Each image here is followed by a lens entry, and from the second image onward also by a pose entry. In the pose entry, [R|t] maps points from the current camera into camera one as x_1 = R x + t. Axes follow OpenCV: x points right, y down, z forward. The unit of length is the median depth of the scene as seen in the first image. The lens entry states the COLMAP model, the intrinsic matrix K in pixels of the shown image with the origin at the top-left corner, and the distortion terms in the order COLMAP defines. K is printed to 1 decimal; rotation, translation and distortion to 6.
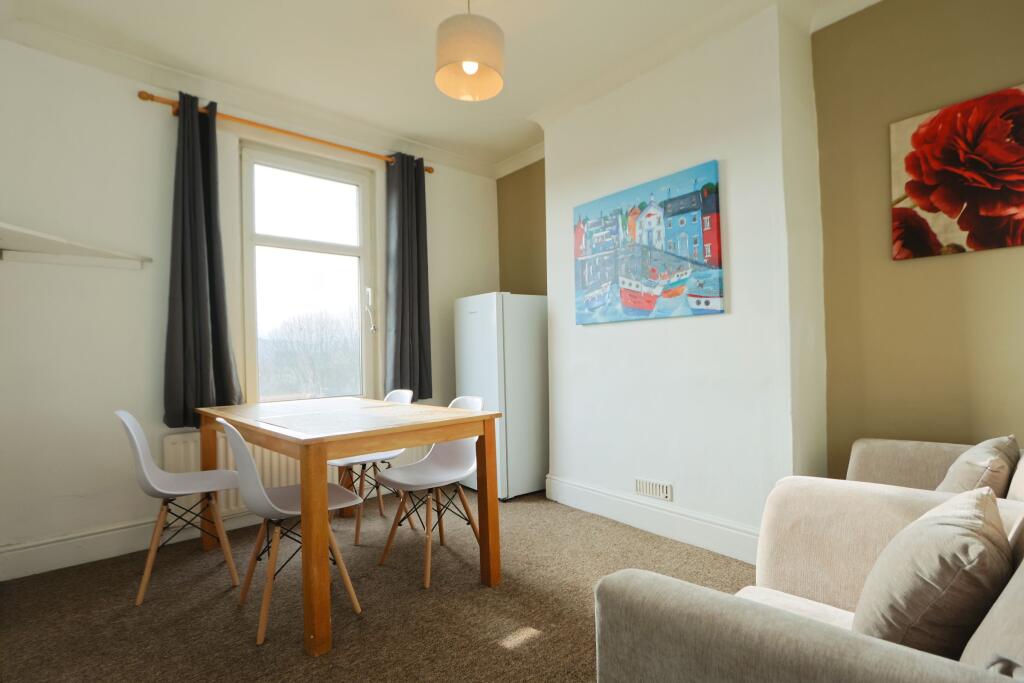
lens RADIAL K [[518.7, 0, 501.9], [0, 518.7, 340.4], [0, 0, 1]] dist [-0.018142, 0.002704]
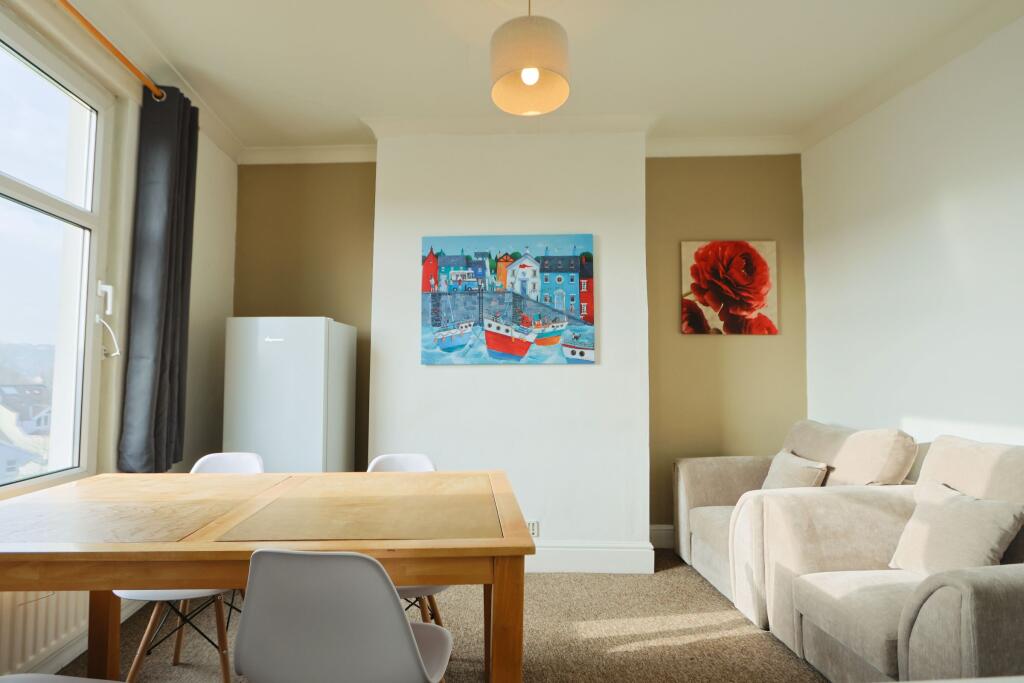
lens RADIAL K [[518.7, 0, 506.8], [0, 518.7, 342.9], [0, 0, 1]] dist [-0.018142, 0.002704]
pose [[0.637405, 0.072513, 0.767109, -0.582106], [-0.030872, 0.997166, -0.068608, -0.011400], [-0.769910, 0.020049, 0.637837, 0.377550]]
